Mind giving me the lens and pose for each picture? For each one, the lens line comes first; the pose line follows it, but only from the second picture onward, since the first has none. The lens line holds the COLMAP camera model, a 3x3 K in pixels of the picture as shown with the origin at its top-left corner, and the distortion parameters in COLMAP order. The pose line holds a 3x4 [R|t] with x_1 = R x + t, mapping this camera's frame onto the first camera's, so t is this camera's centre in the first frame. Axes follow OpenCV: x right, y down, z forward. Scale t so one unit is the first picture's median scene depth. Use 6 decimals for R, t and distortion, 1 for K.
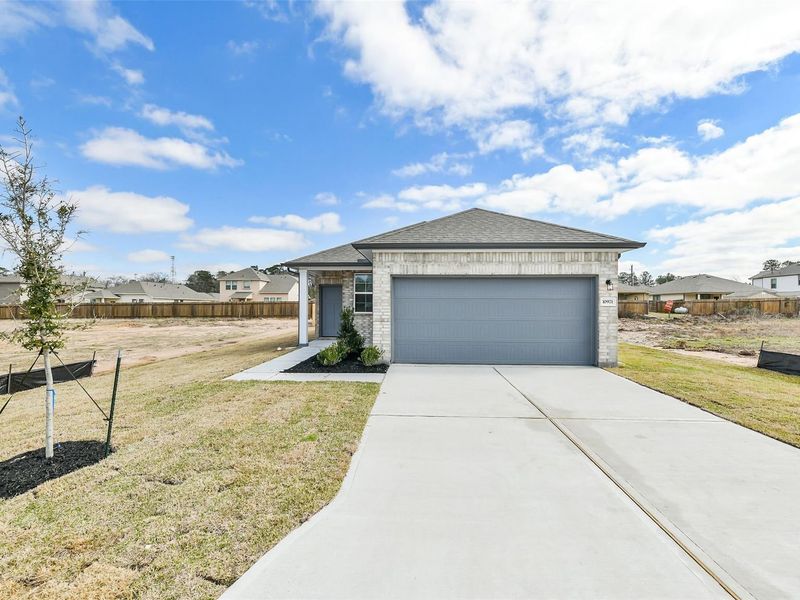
lens RADIAL K [[394.0, 0, 400.0], [0, 394.0, 300.0], [0, 0, 1]] dist [0.000089, -0.000109]
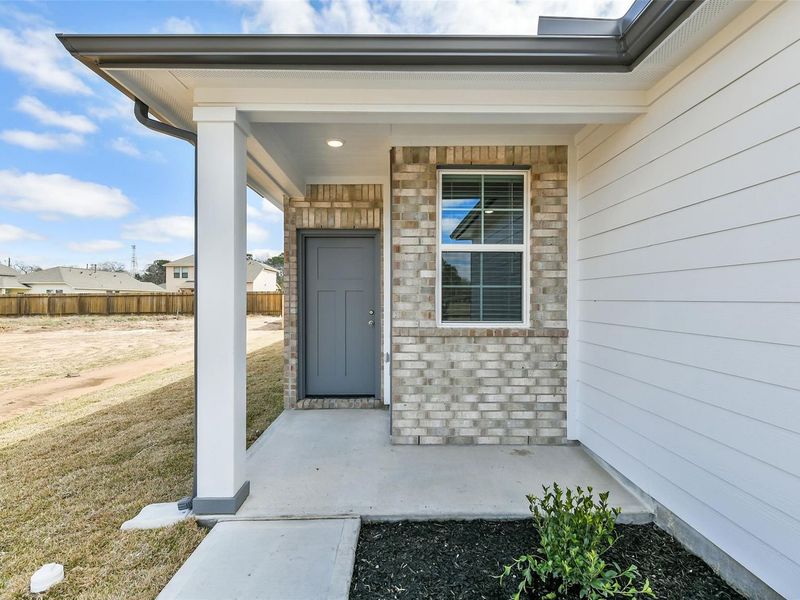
lens RADIAL K [[394.0, 0, 400.0], [0, 394.0, 300.0], [0, 0, 1]] dist [0.000089, -0.000109]
pose [[0.997716, -0.003322, 0.067463, -0.038292], [0.001862, 0.999763, 0.021692, 0.002509], [-0.067519, -0.021517, 0.997486, 0.180621]]
